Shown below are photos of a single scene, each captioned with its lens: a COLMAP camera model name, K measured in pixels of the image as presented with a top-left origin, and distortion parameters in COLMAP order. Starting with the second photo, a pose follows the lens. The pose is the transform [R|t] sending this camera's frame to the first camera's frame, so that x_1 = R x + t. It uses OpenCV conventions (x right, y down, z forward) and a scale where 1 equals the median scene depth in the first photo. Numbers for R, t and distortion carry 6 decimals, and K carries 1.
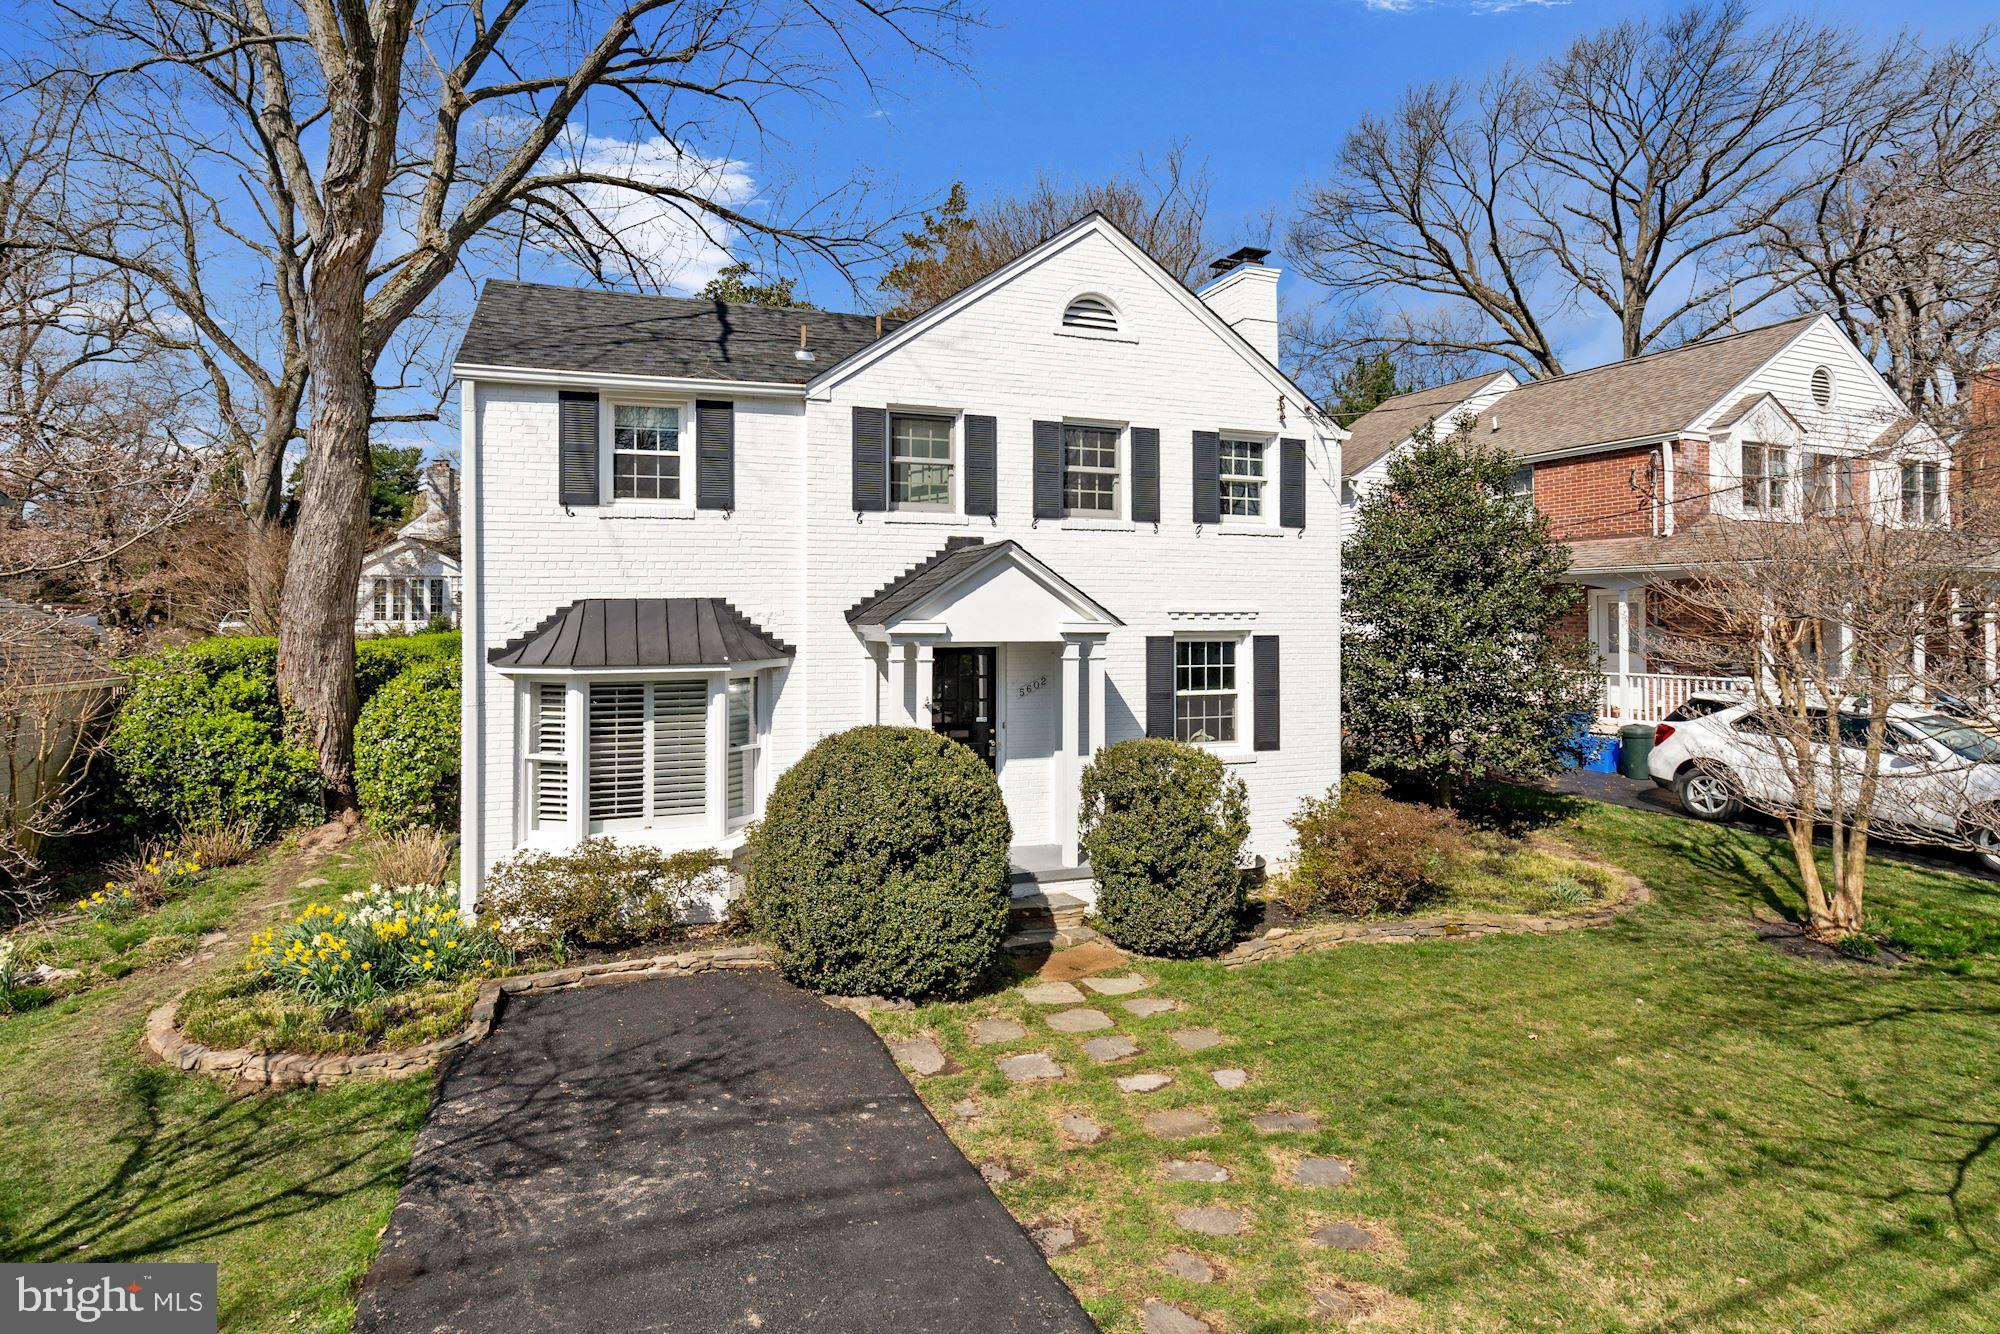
lens RADIAL K [[961.5, 0, 1022.2], [0, 961.5, 588.6], [0, 0, 1]] dist [-0.014627, 0.009493]
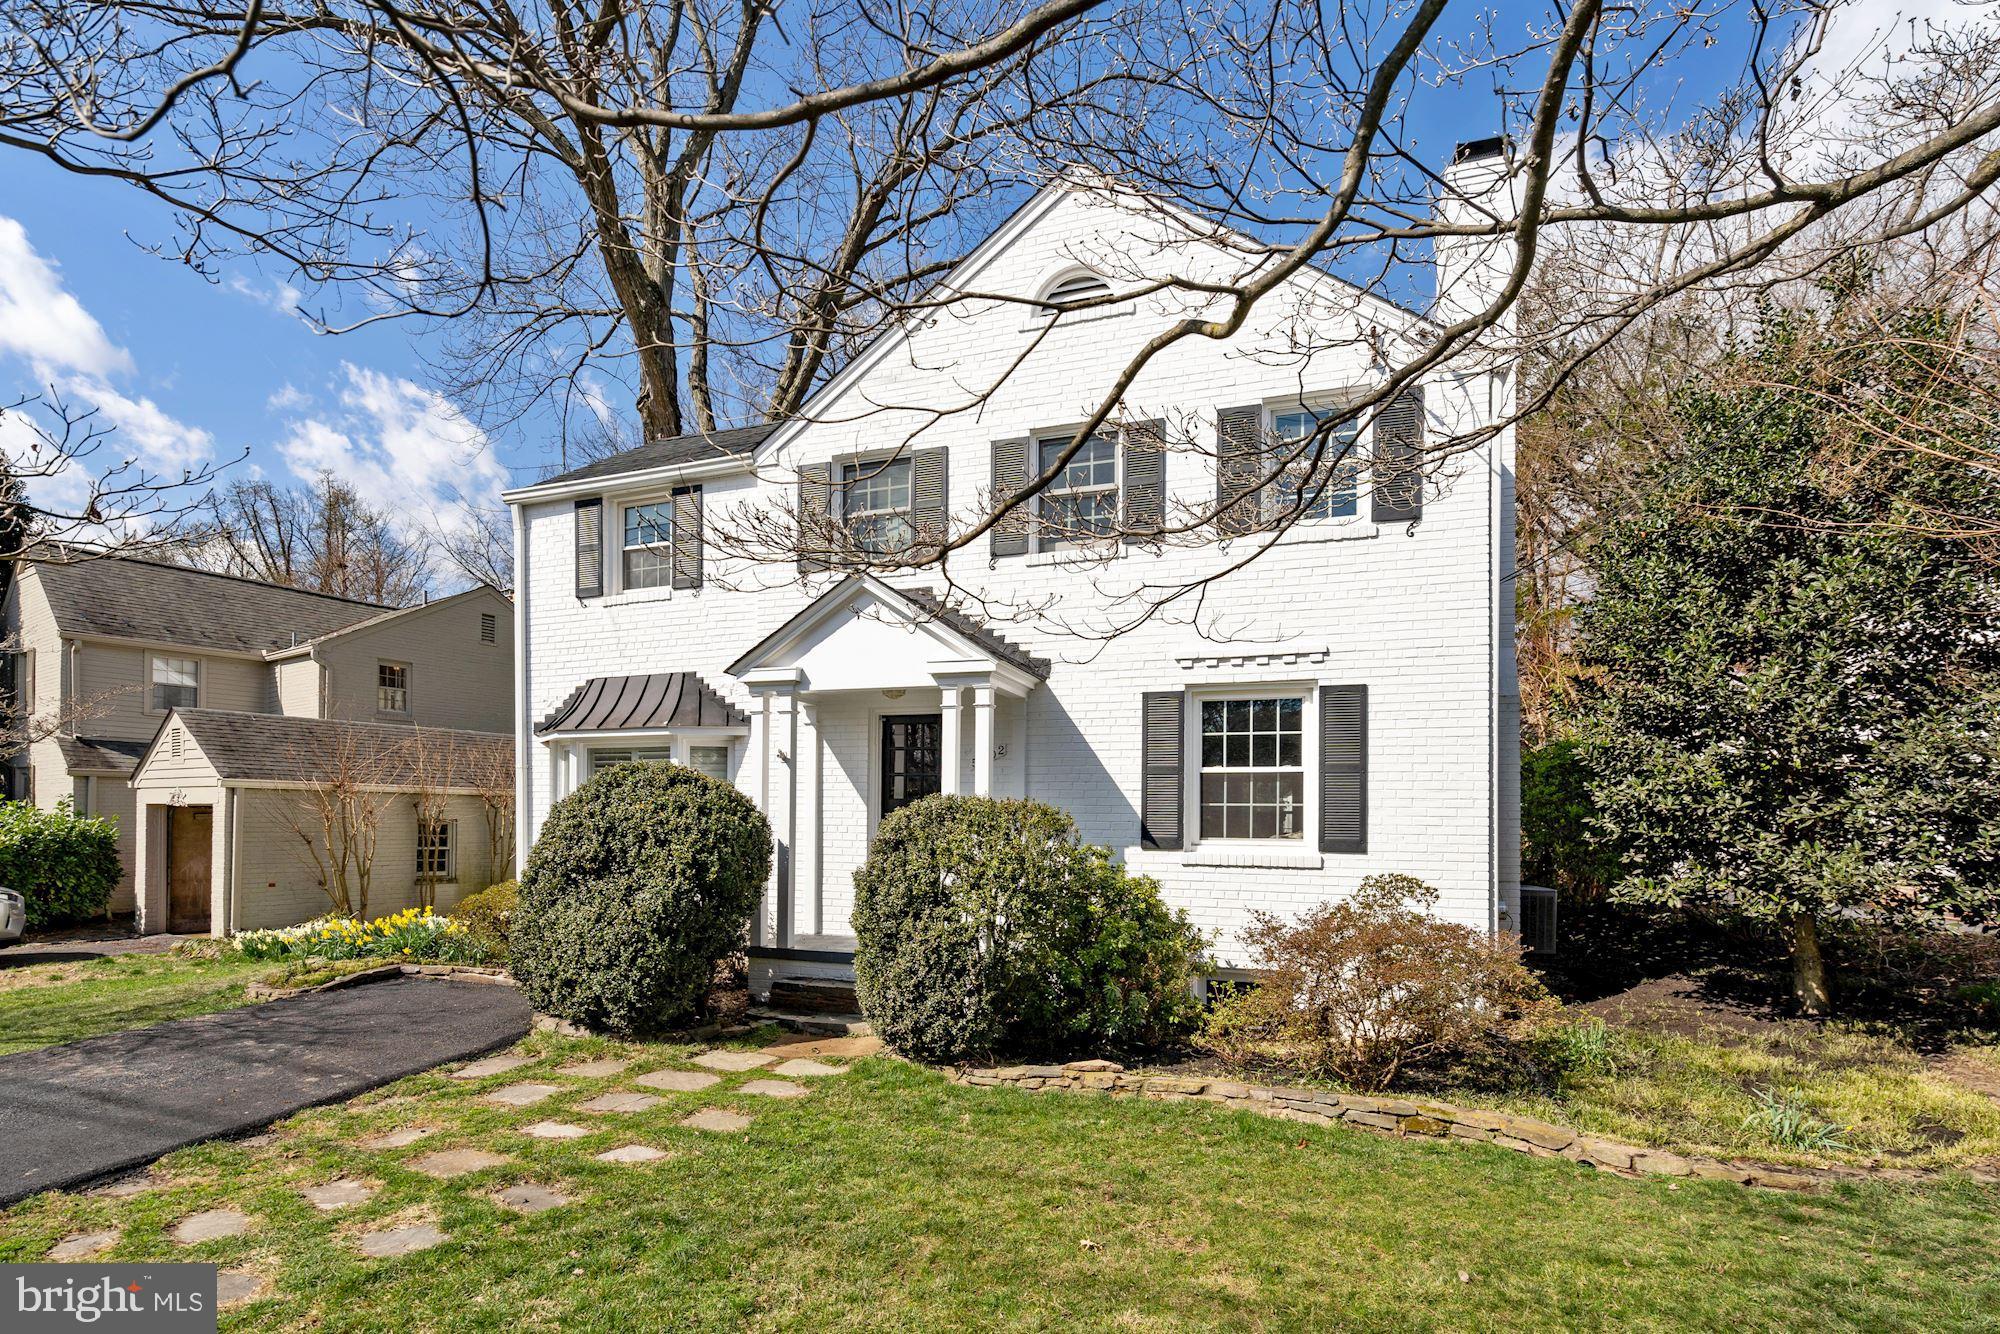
lens RADIAL K [[961.5, 0, 1027.2], [0, 961.5, 807.1], [0, 0, 1]] dist [-0.014627, 0.009493]
pose [[0.775686, -0.009161, -0.631053, 0.634159], [0.018008, 0.999809, 0.007620, 0.156685], [0.630862, -0.017275, 0.775703, 0.409505]]
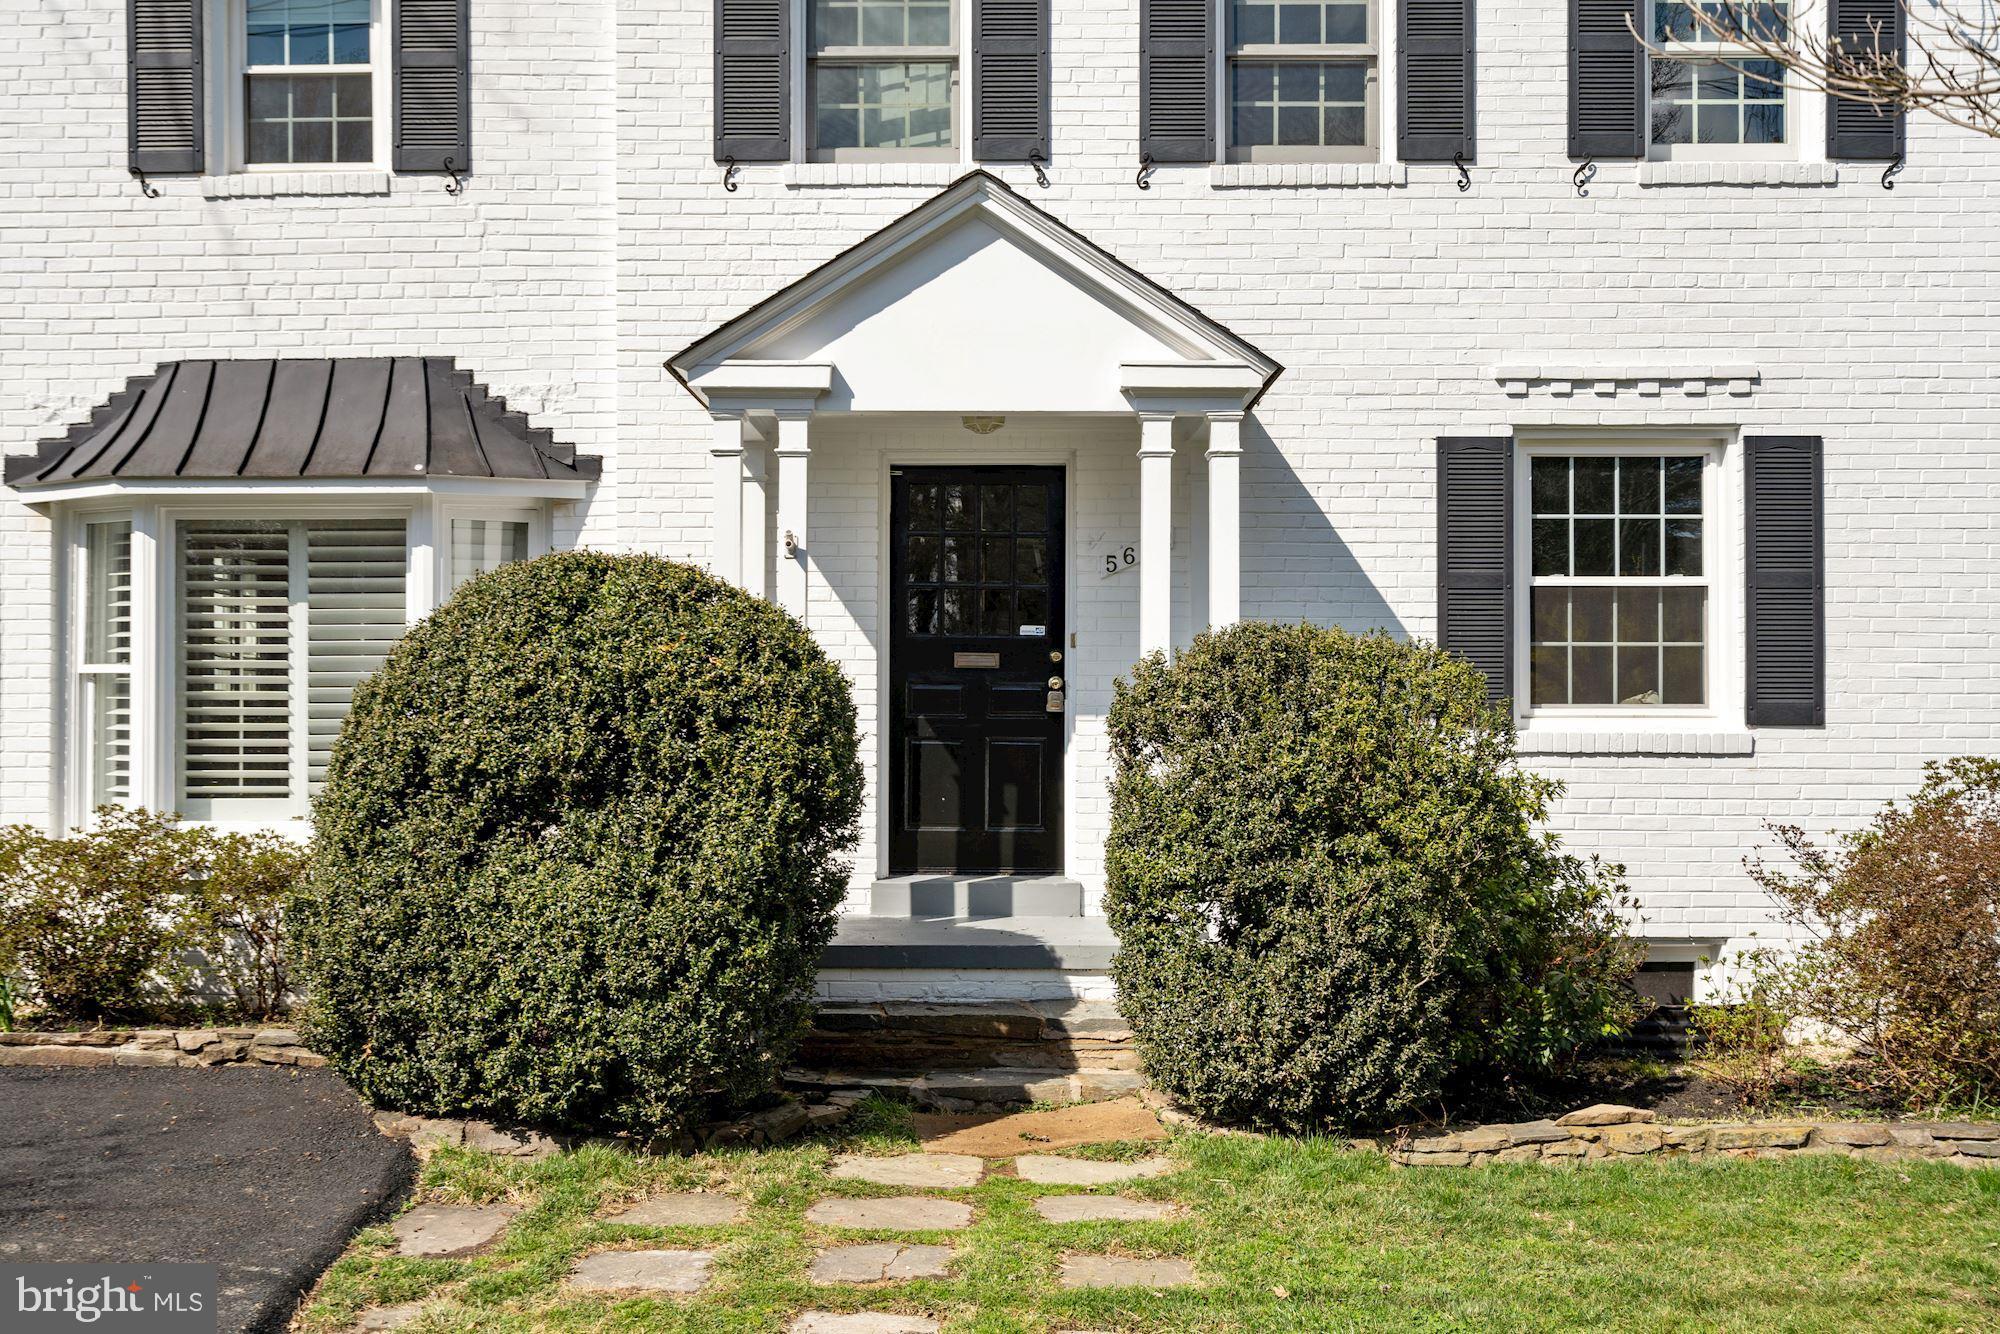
lens RADIAL K [[1934.4, 0, 1092.4], [0, 1934.4, 655.7], [0, 0, 1]] dist [0.009470, 0.000000]
pose [[0.940297, -0.014005, -0.340068, 0.319305], [0.019247, 0.999742, 0.012046, 0.153725], [0.339811, -0.017872, 0.940324, 0.192851]]
